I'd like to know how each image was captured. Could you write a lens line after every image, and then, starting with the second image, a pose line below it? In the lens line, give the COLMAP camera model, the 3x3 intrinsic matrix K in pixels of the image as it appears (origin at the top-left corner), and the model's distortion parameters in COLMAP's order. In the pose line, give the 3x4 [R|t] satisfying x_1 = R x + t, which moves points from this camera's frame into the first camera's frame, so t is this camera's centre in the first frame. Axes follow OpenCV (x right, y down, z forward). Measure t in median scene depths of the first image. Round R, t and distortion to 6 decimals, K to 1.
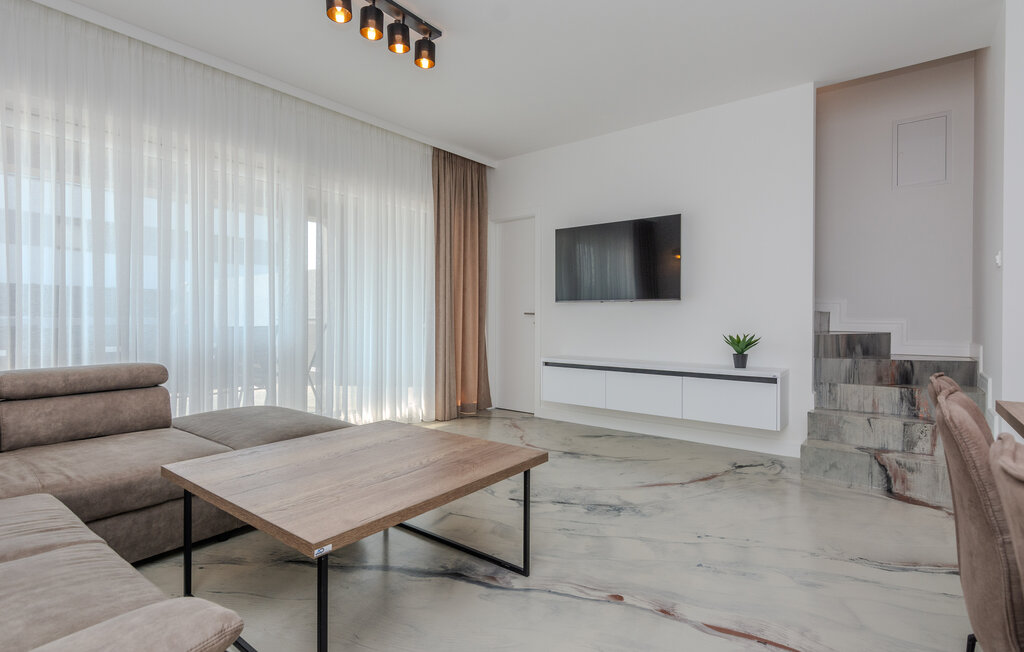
lens RADIAL K [[497.4, 0, 515.2], [0, 497.4, 322.0], [0, 0, 1]] dist [0.001447, -0.000054]
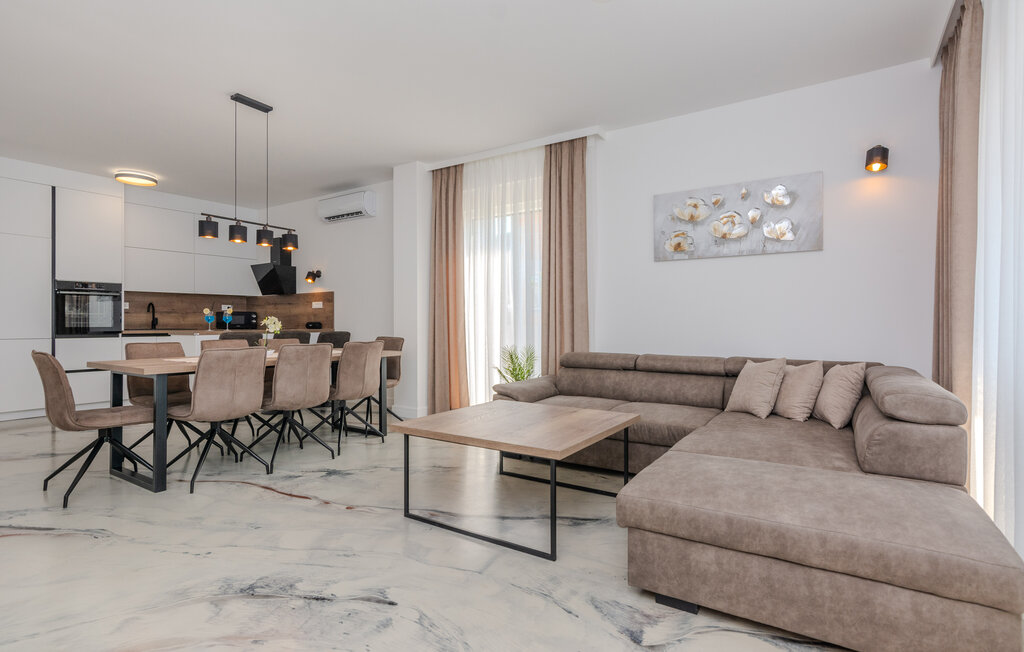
lens RADIAL K [[497.4, 0, 515.2], [0, 497.4, 322.0], [0, 0, 1]] dist [0.001447, -0.000054]
pose [[-0.996842, -0.004855, -0.079265, -0.119511], [-0.005601, 0.999942, 0.009189, -0.019169], [0.079215, 0.009604, -0.996811, 1.748504]]
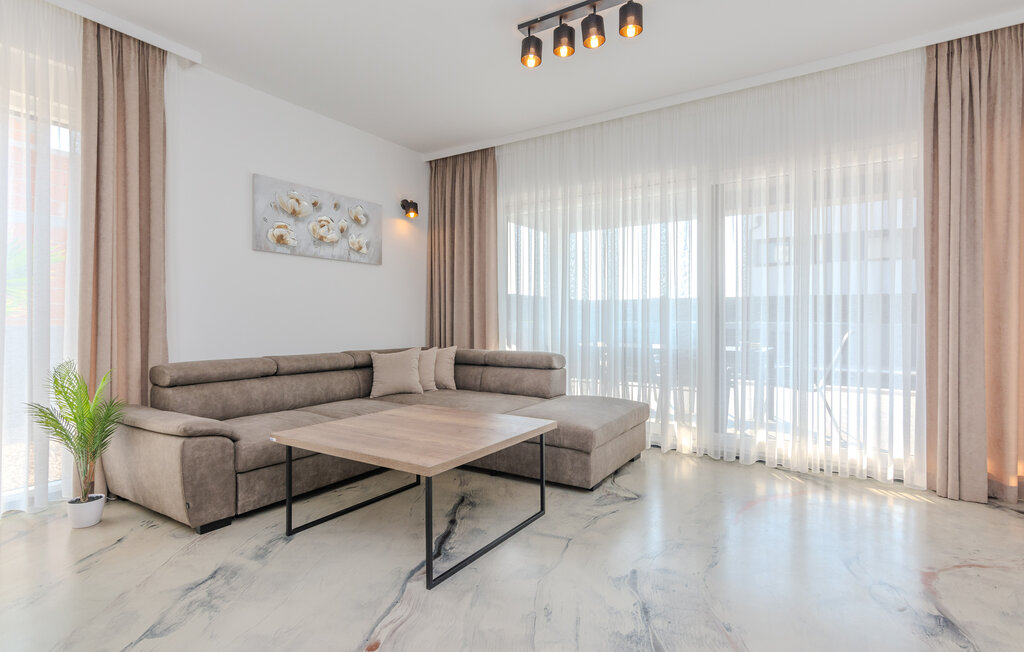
lens RADIAL K [[497.4, 0, 515.2], [0, 497.4, 322.0], [0, 0, 1]] dist [0.001447, -0.000054]
pose [[0.083001, -0.000550, -0.996549, 0.745402], [-0.011030, 0.999938, -0.001470, -0.006688], [0.996488, 0.011114, 0.082990, 0.802830]]
